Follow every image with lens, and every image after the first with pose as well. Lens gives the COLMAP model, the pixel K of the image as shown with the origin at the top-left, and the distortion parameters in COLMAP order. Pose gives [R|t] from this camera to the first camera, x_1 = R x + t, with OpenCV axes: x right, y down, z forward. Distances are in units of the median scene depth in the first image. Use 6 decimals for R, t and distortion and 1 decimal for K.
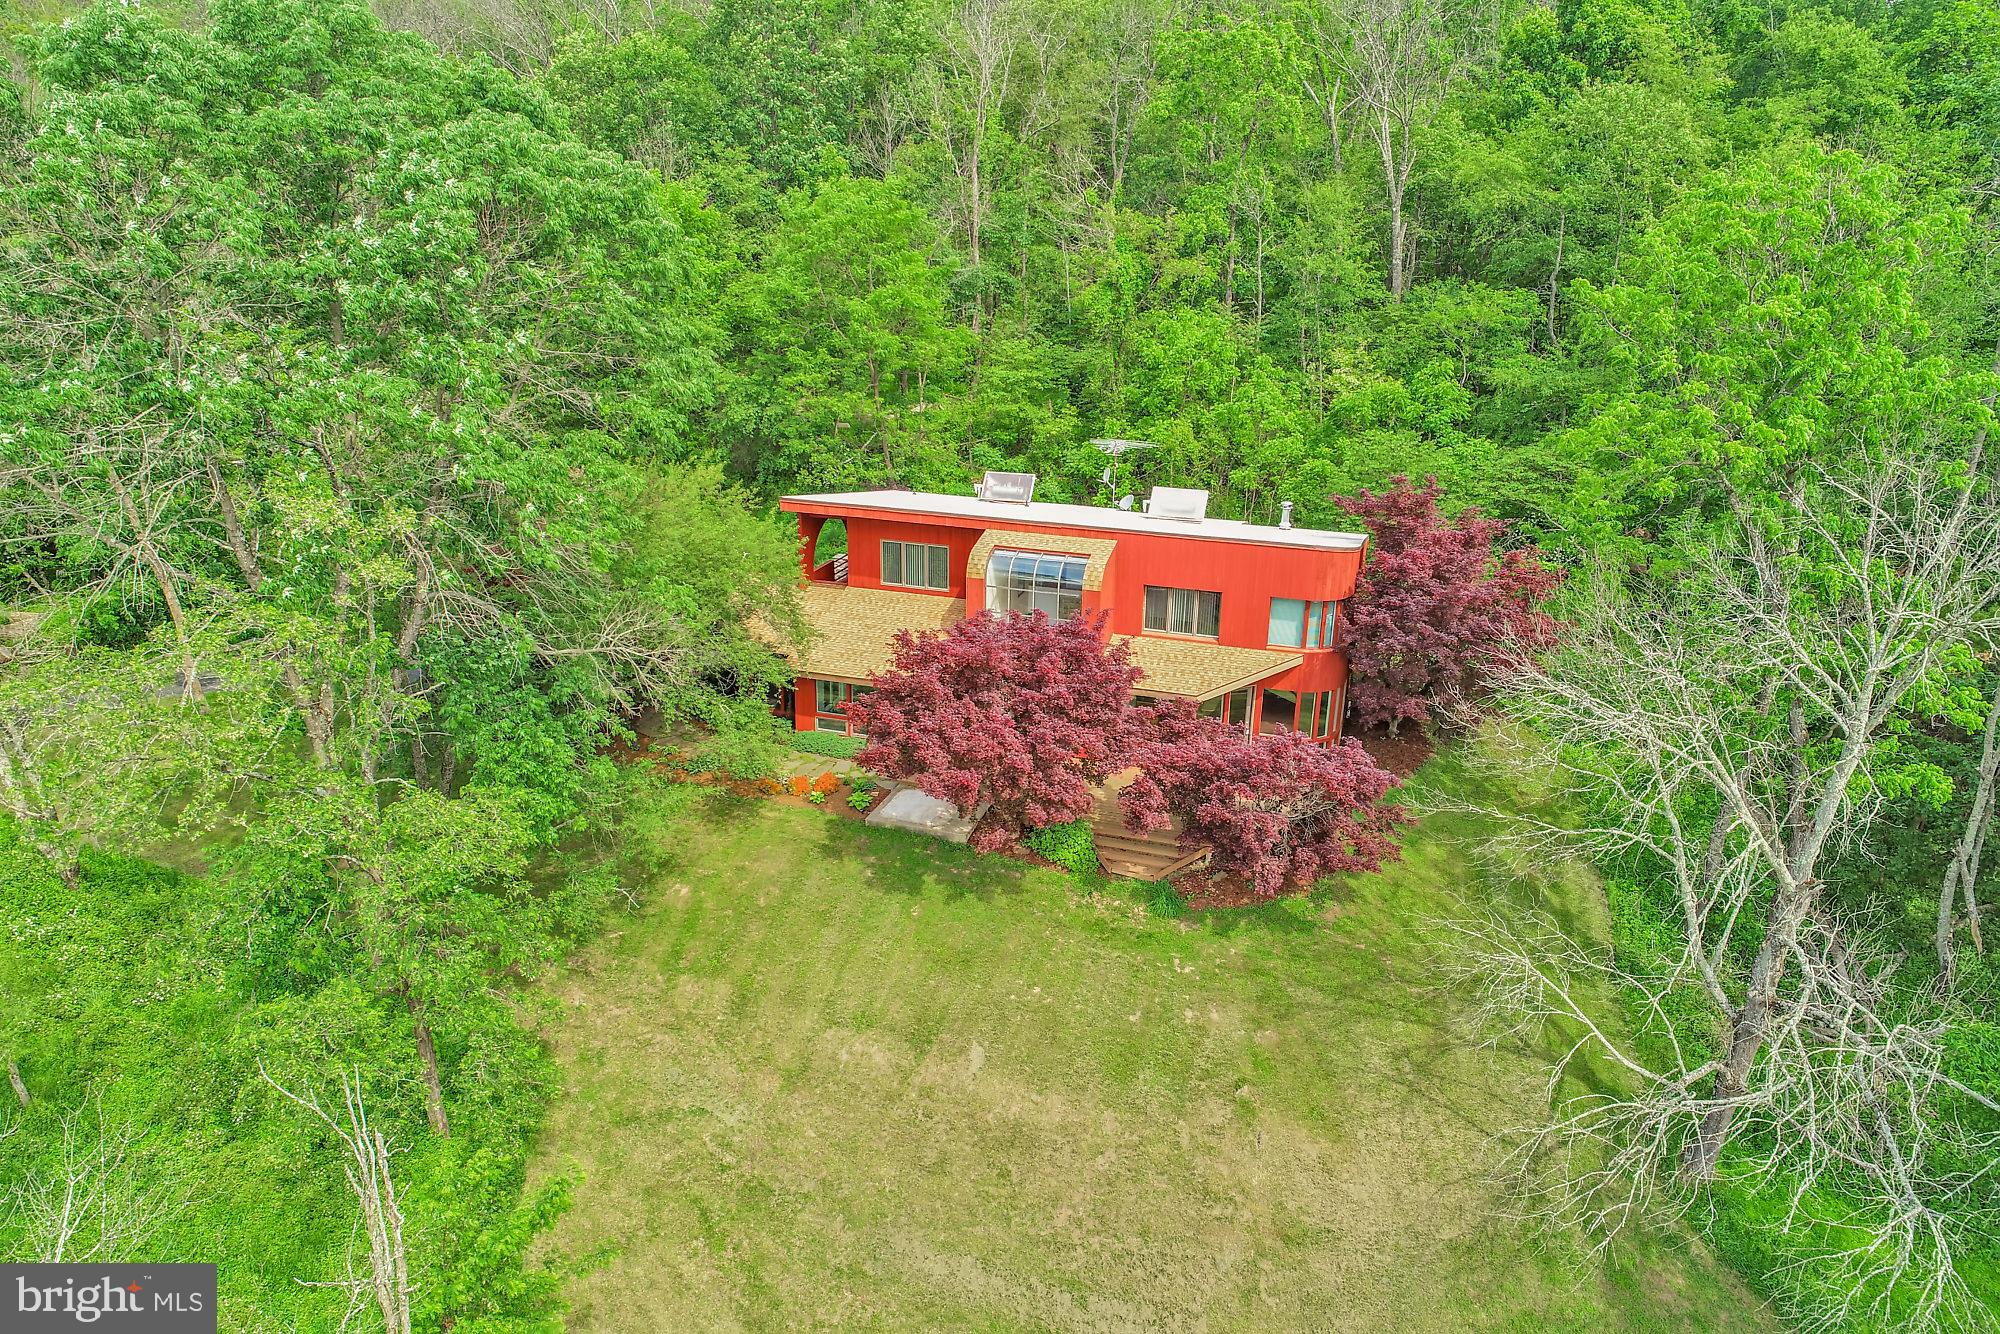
lens RADIAL K [[1490.8, 0, 980.6], [0, 1490.8, 646.9], [0, 0, 1]] dist [-0.005722, 0.010537]
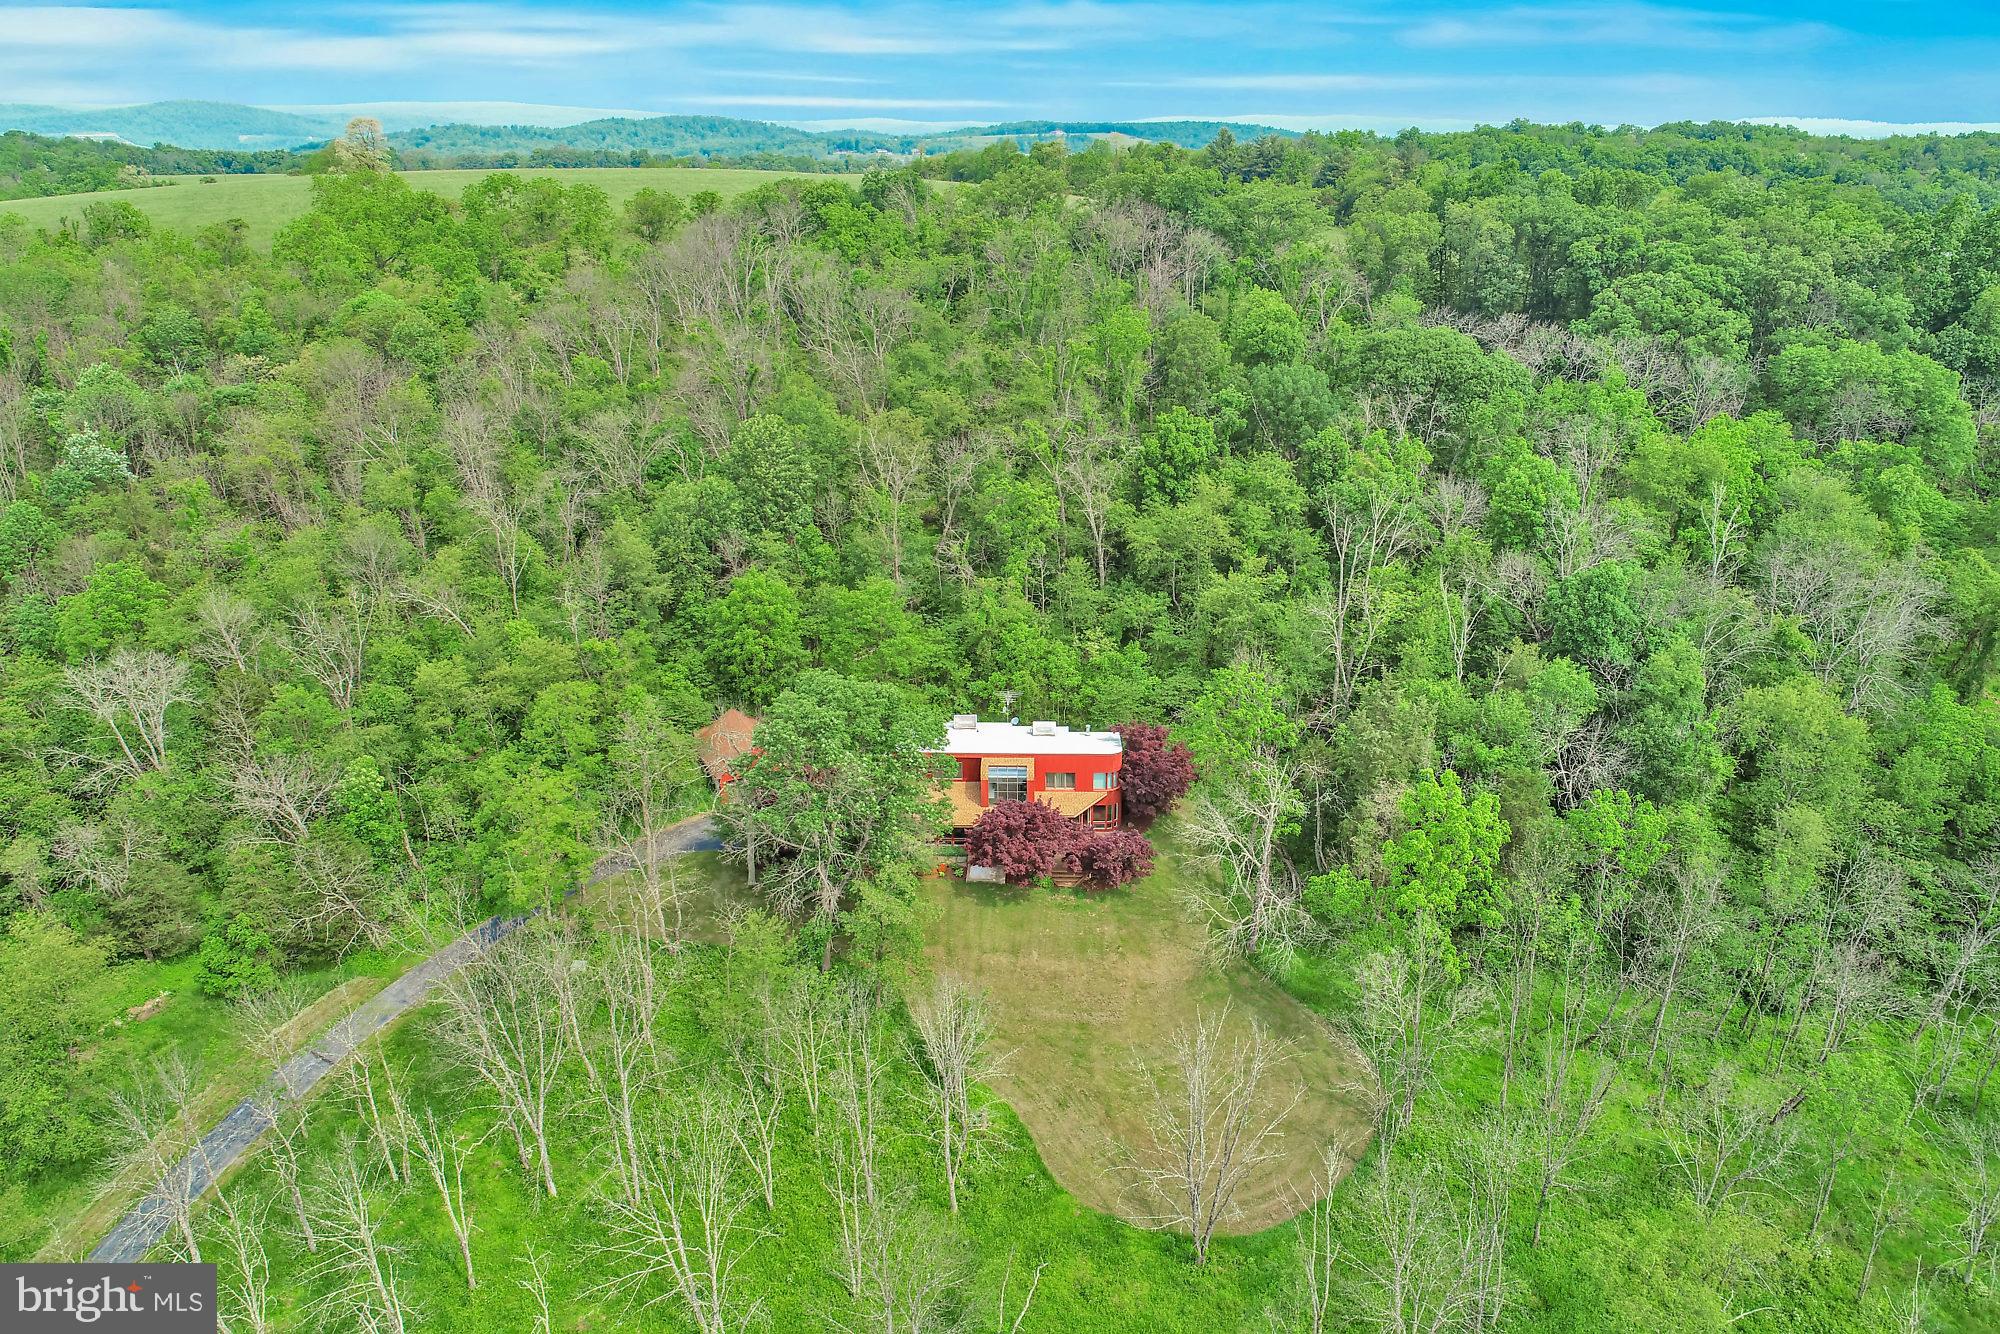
lens RADIAL K [[1490.8, 0, 1039.9], [0, 1490.8, 617.9], [0, 0, 1]] dist [-0.005722, 0.010537]
pose [[0.954540, -0.113352, 0.275689, -0.652475], [0.107638, 0.993545, 0.035819, -0.449150], [-0.277969, -0.004516, 0.960579, -1.674101]]
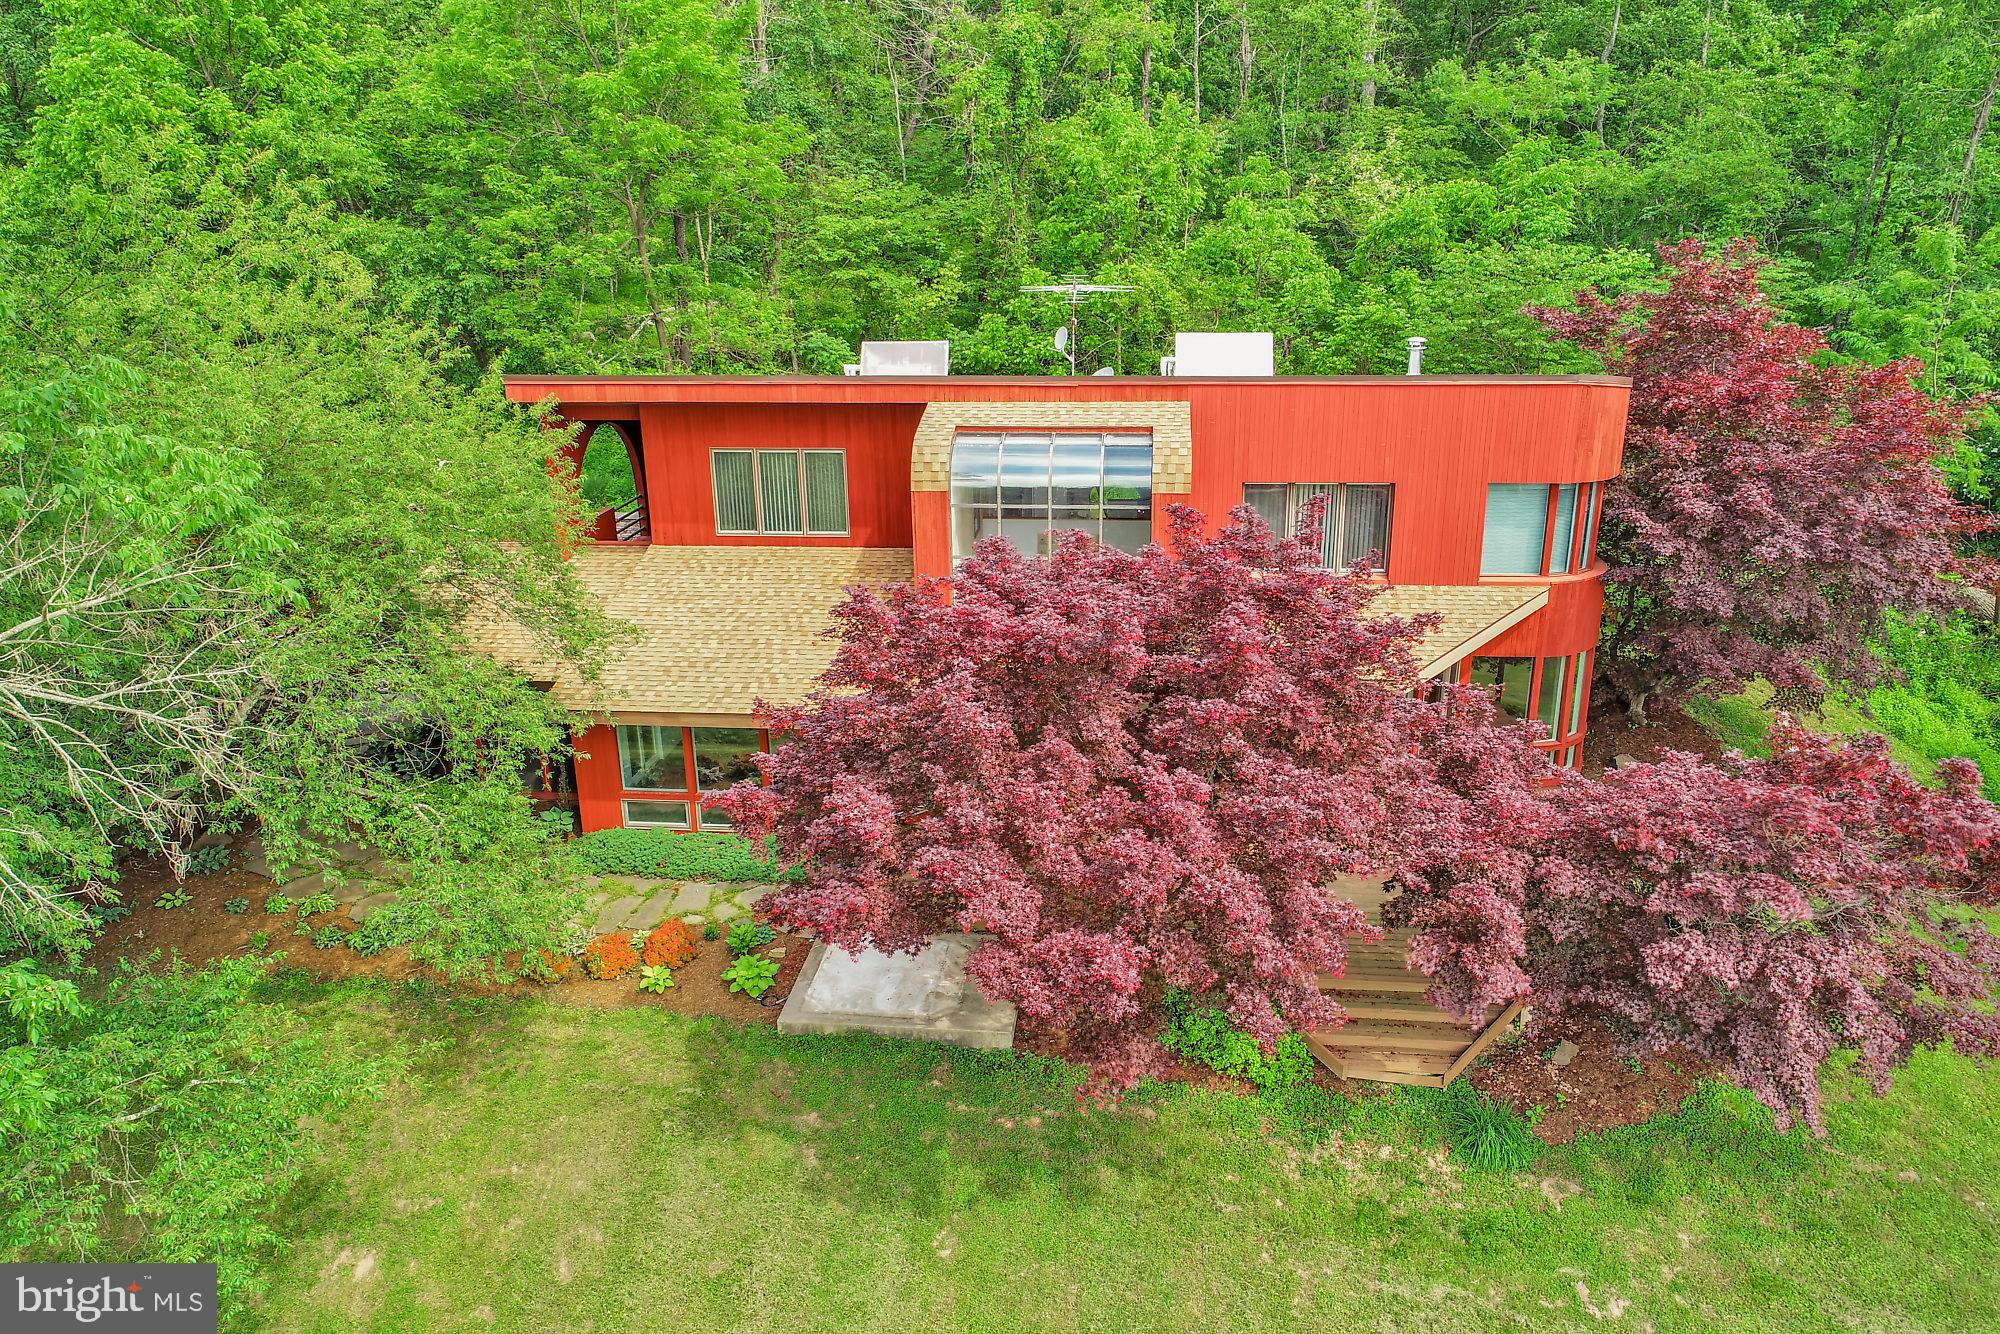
lens RADIAL K [[1490.8, 0, 1010.1], [0, 1490.8, 660.8], [0, 0, 1]] dist [-0.005722, 0.010537]
pose [[0.975712, -0.093597, 0.198055, -0.088087], [0.093750, 0.995558, 0.008625, 0.009203], [-0.197983, 0.010152, 0.980153, 0.545053]]
